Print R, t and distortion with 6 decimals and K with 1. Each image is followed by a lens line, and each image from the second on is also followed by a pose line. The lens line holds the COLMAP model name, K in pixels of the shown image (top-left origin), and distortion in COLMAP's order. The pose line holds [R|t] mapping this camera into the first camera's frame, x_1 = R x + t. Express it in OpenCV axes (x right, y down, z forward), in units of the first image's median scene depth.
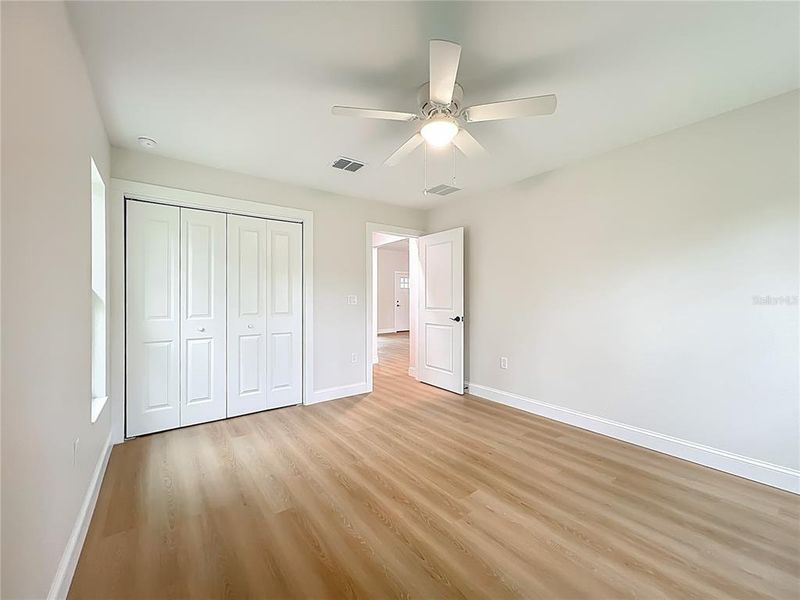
lens RADIAL K [[324.3, 0, 399.0], [0, 324.3, 301.6], [0, 0, 1]] dist [-0.000328, -0.000041]
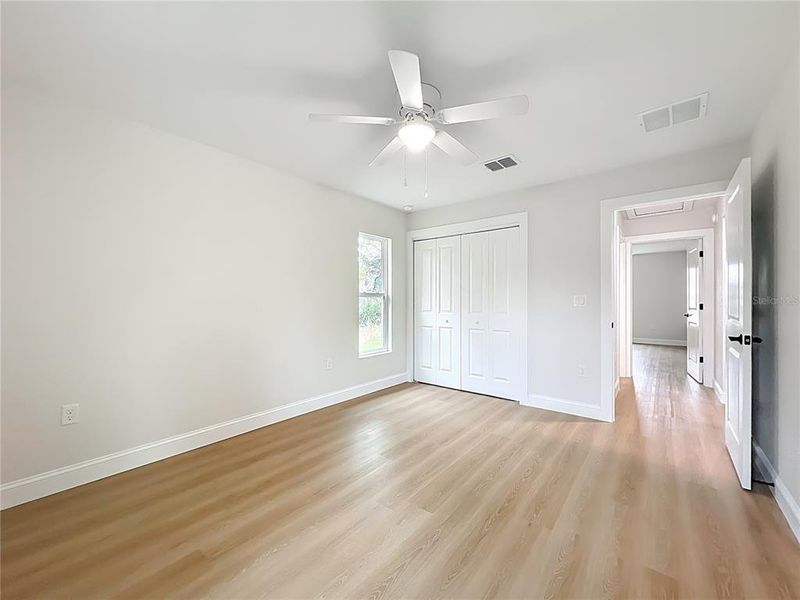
lens RADIAL K [[324.3, 0, 399.0], [0, 324.3, 301.6], [0, 0, 1]] dist [-0.000328, -0.000041]
pose [[0.227185, 0.005339, -0.973837, 0.790878], [-0.009564, 0.999949, 0.003251, -0.001771], [0.973805, 0.008575, 0.227225, 0.513140]]
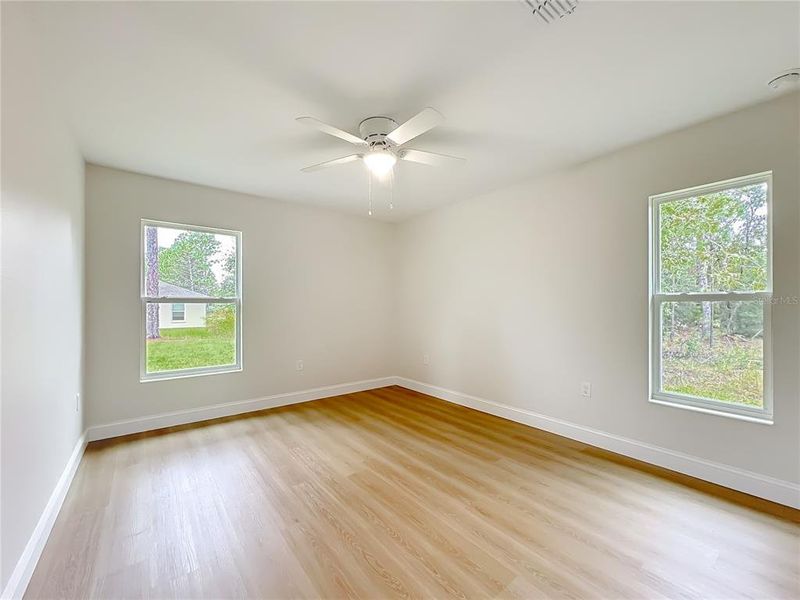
lens RADIAL K [[324.3, 0, 399.0], [0, 324.3, 301.6], [0, 0, 1]] dist [-0.000328, -0.000041]
pose [[-0.999900, 0.000154, -0.014114, 0.055804], [0.000200, 0.999995, -0.003219, -0.014106], [0.014113, -0.003221, -0.999895, 1.546132]]
